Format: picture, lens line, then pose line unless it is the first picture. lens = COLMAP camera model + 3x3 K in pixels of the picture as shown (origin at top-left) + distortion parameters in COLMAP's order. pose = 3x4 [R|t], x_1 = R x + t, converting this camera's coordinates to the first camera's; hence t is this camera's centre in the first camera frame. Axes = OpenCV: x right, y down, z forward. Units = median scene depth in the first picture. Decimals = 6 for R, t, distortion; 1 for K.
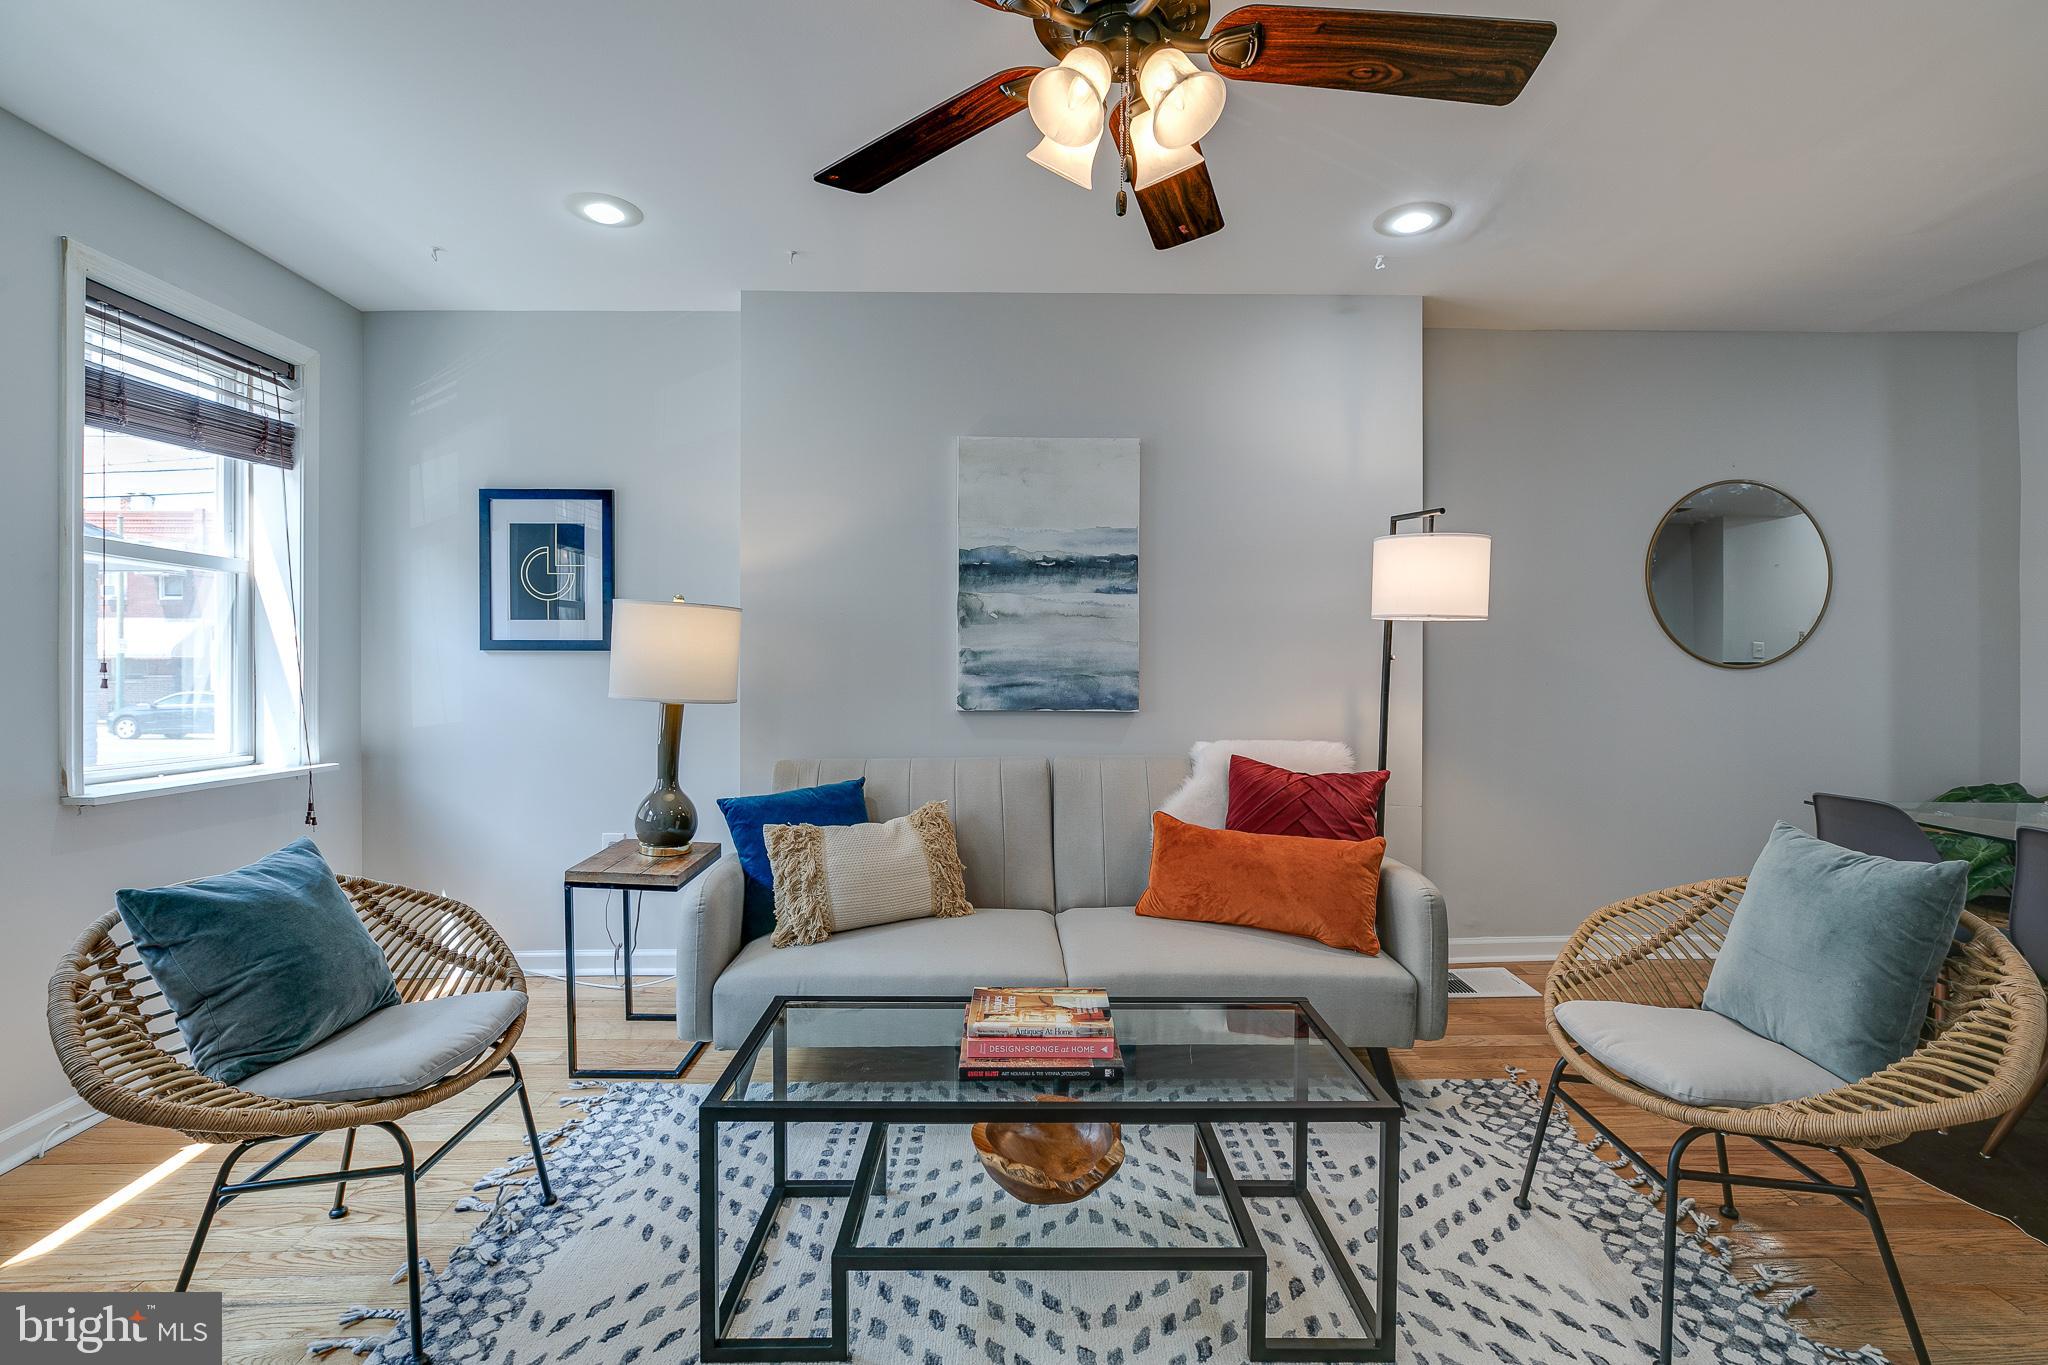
lens RADIAL K [[961.0, 0, 1024.0], [0, 961.0, 682.5], [0, 0, 1]] dist [-0.004174, 0.000422]
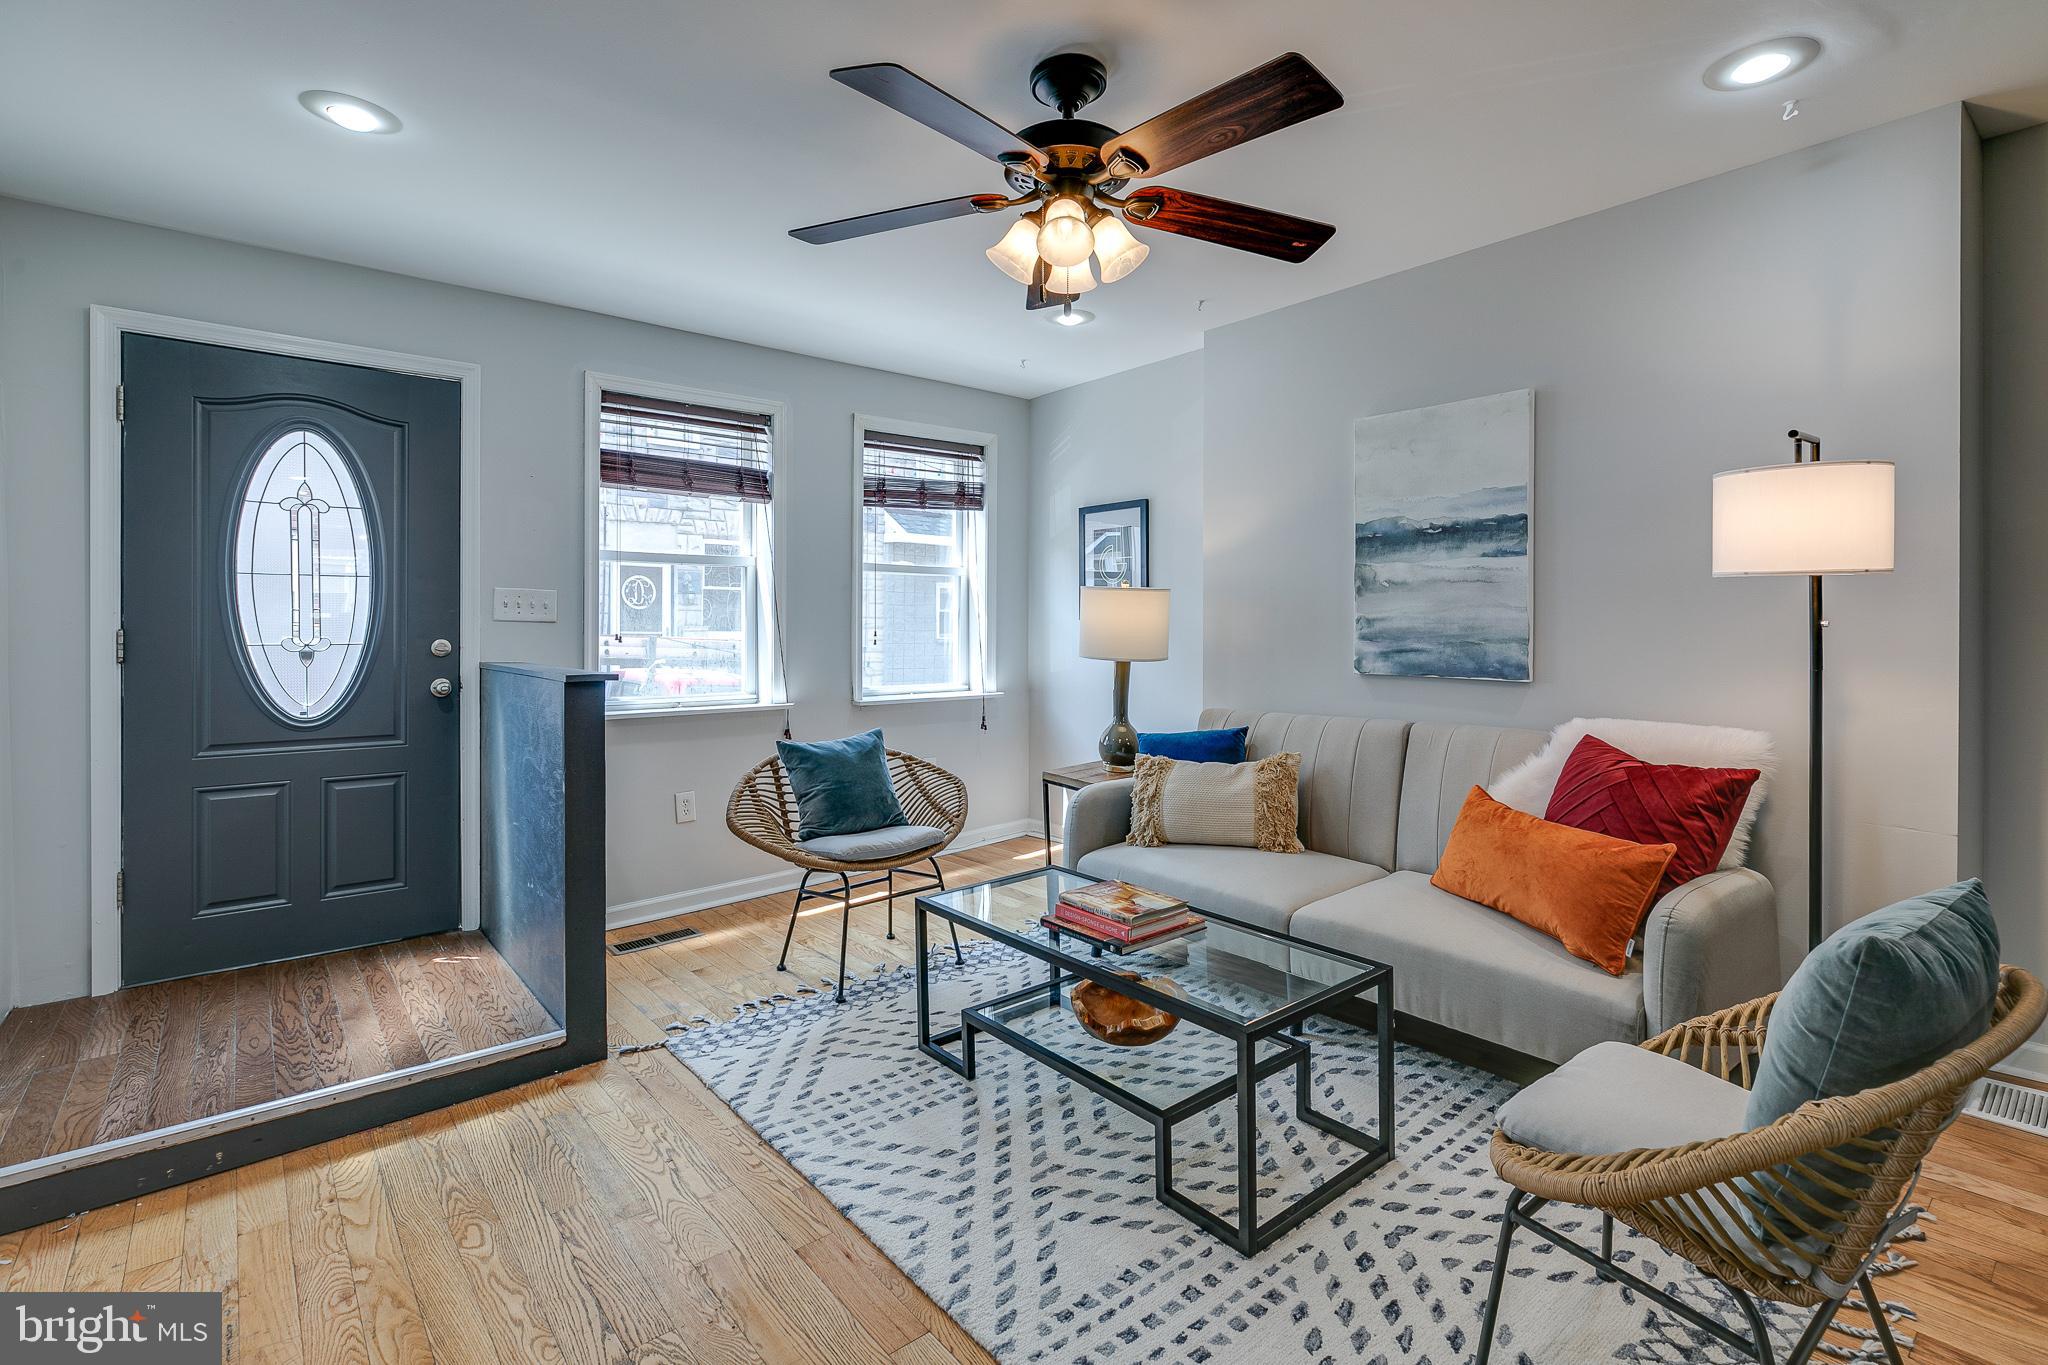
lens RADIAL K [[962.5, 0, 1030.5], [0, 962.5, 634.2], [0, 0, 1]] dist [-0.001729, 0.000055]
pose [[0.626229, 0.004283, -0.779628, 0.609212], [-0.006516, 0.999979, 0.000259, -0.014521], [0.779612, 0.004918, 0.626243, 0.046162]]
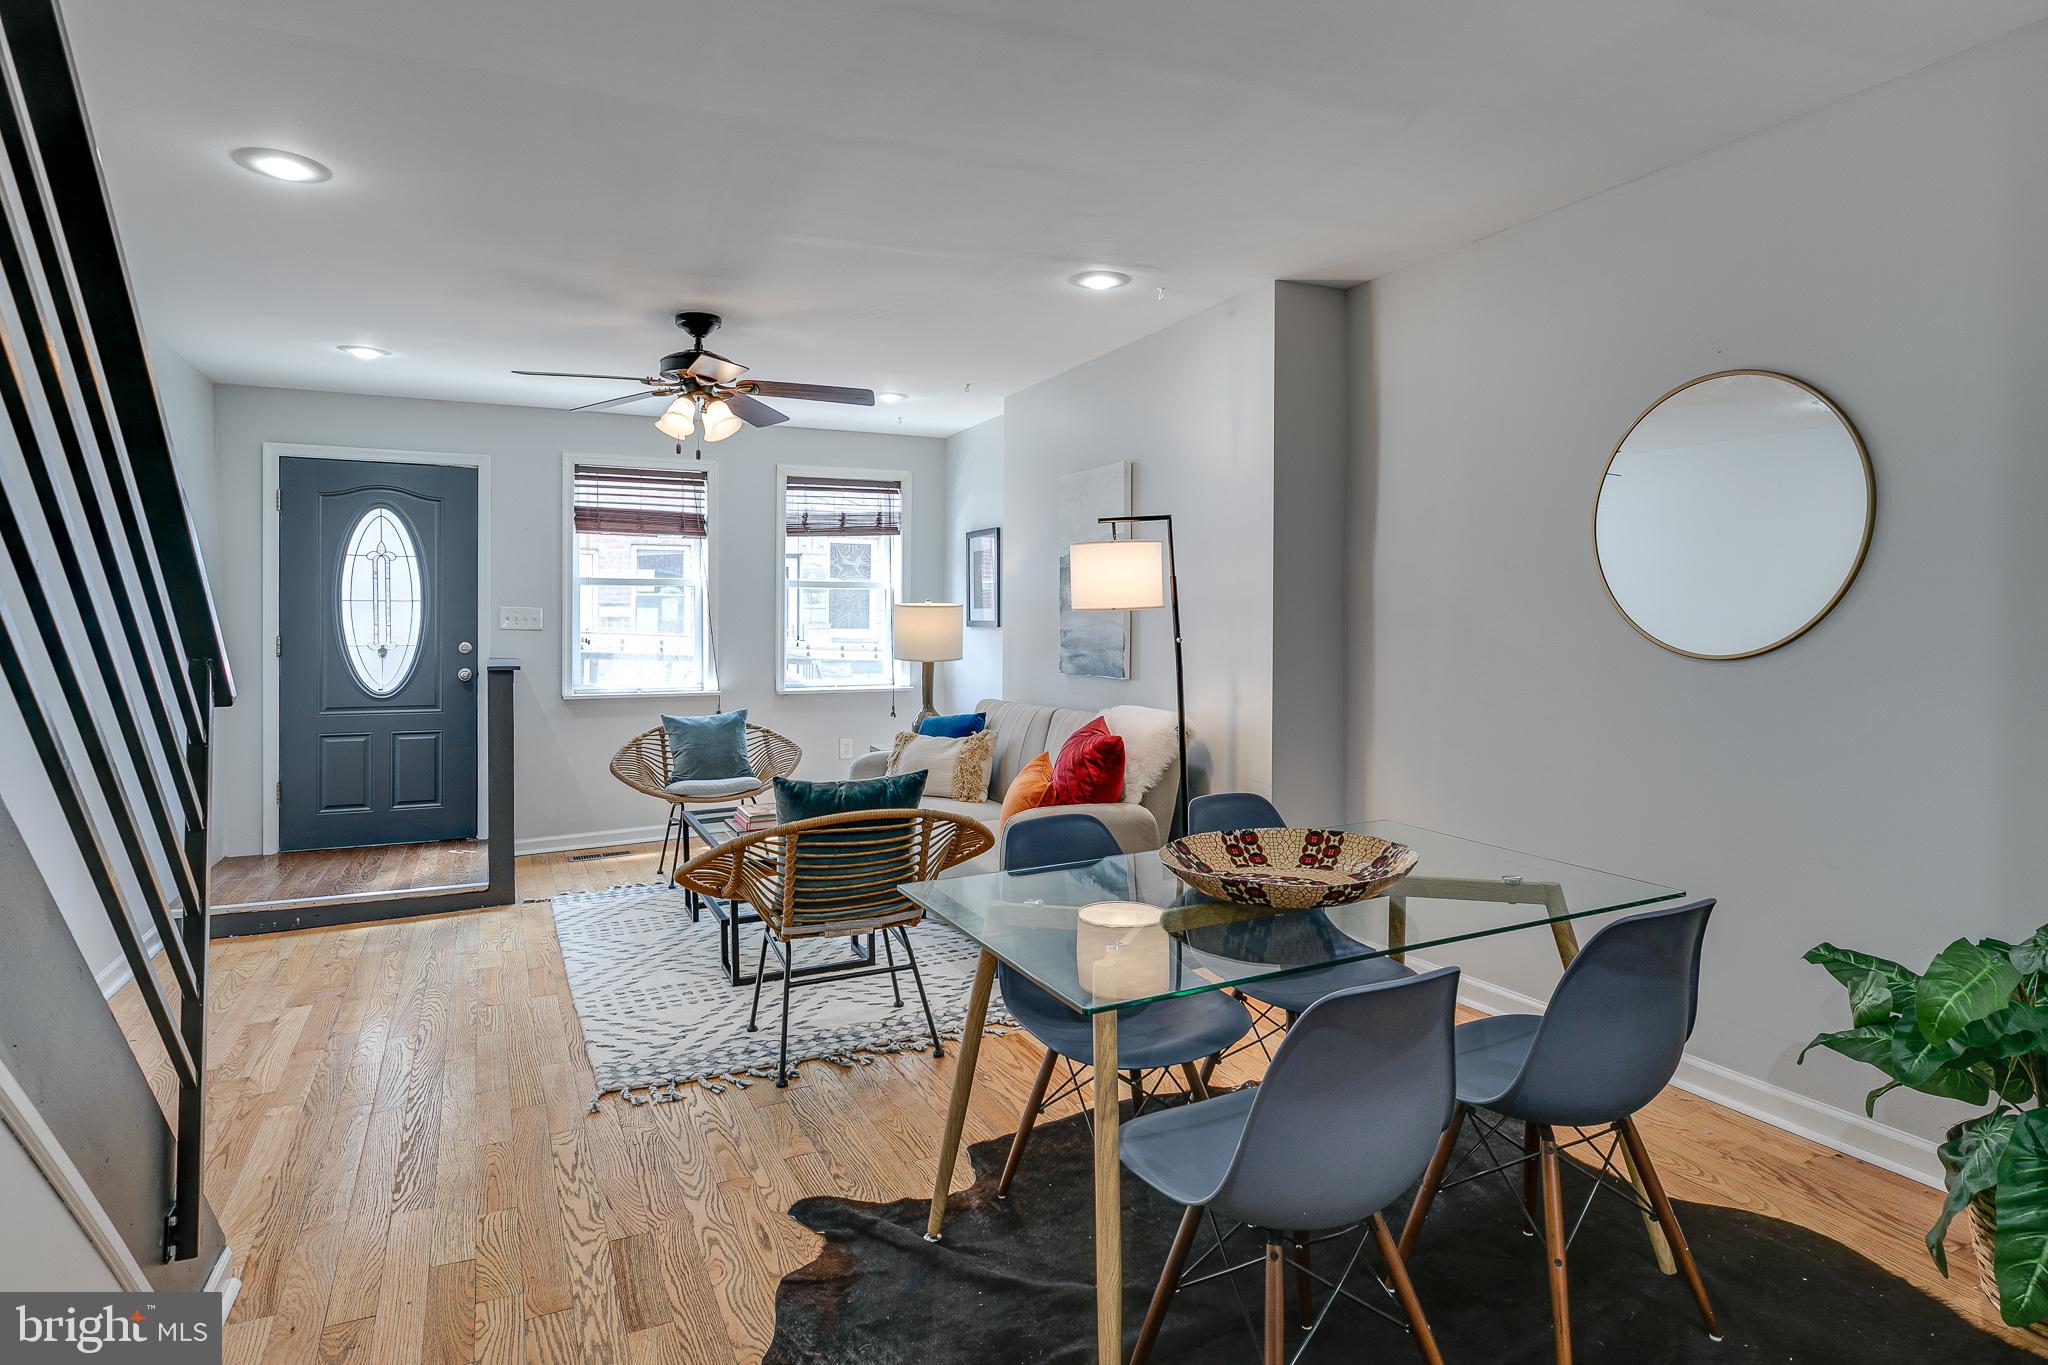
lens RADIAL K [[1147.1, 0, 1029.5], [0, 1147.1, 627.5], [0, 0, 1]] dist [0.001357, 0.000535]
pose [[0.412317, 0.005678, -0.911023, 1.603439], [-0.008707, 0.999959, 0.002291, -0.044573], [0.910999, 0.006987, 0.412350, 0.304842]]
